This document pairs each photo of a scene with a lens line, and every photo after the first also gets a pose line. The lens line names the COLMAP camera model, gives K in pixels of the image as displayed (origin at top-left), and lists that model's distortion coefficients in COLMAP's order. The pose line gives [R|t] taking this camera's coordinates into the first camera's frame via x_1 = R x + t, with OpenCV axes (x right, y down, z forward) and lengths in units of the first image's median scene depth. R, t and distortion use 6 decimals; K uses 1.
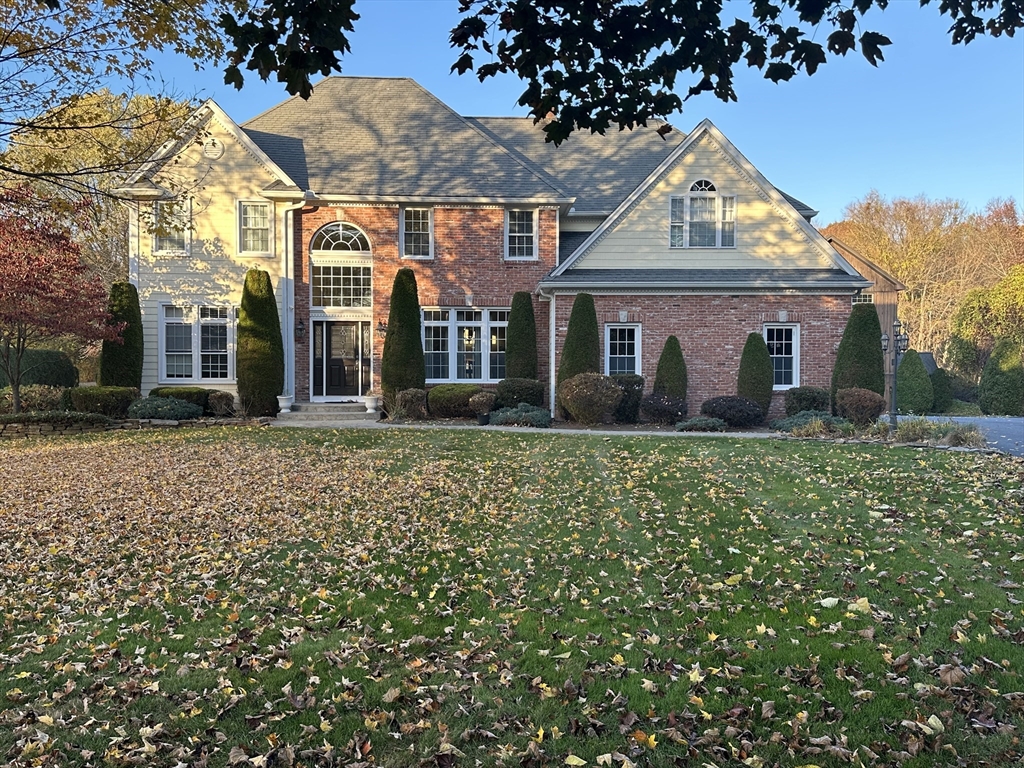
lens RADIAL K [[900.7, 0, 512.0], [0, 900.7, 384.0], [0, 0, 1]] dist [0.074496, 0.003648]
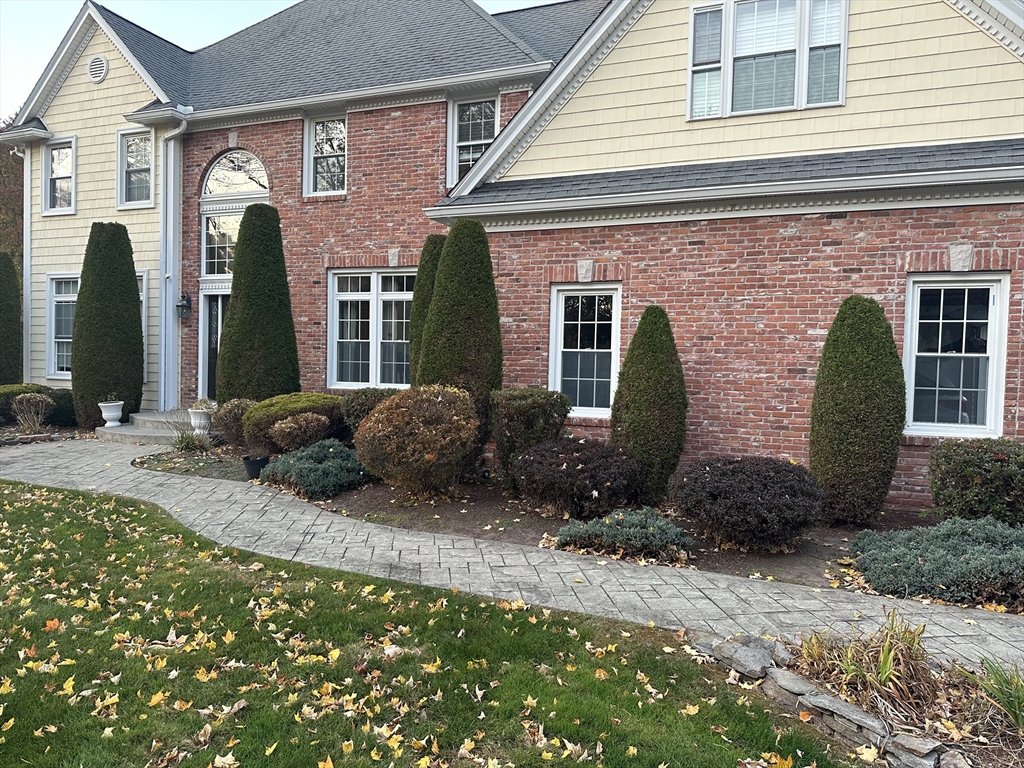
lens RADIAL K [[723.2, 0, 513.7], [0, 723.2, 388.5], [0, 0, 1]] dist [0.050855, -0.075680]
pose [[0.912188, 0.033316, -0.408416, 0.248952], [-0.022250, 0.999246, 0.031817, -0.021694], [0.409168, -0.019936, 0.912241, 0.612281]]
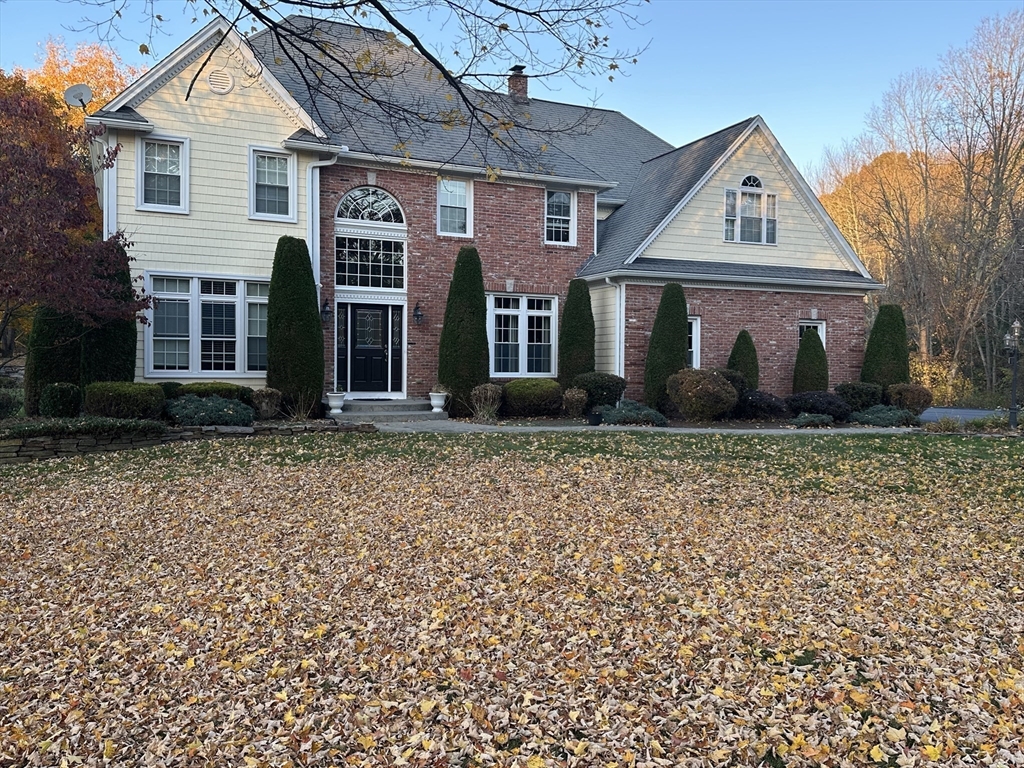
lens RADIAL K [[827.9, 0, 512.0], [0, 827.9, 384.0], [0, 0, 1]] dist [0.047926, -0.004597]
pose [[0.927518, -0.001392, 0.373776, -0.378421], [-0.003788, 0.999907, 0.013124, -0.005402], [-0.373760, -0.013588, 0.927426, 0.239062]]
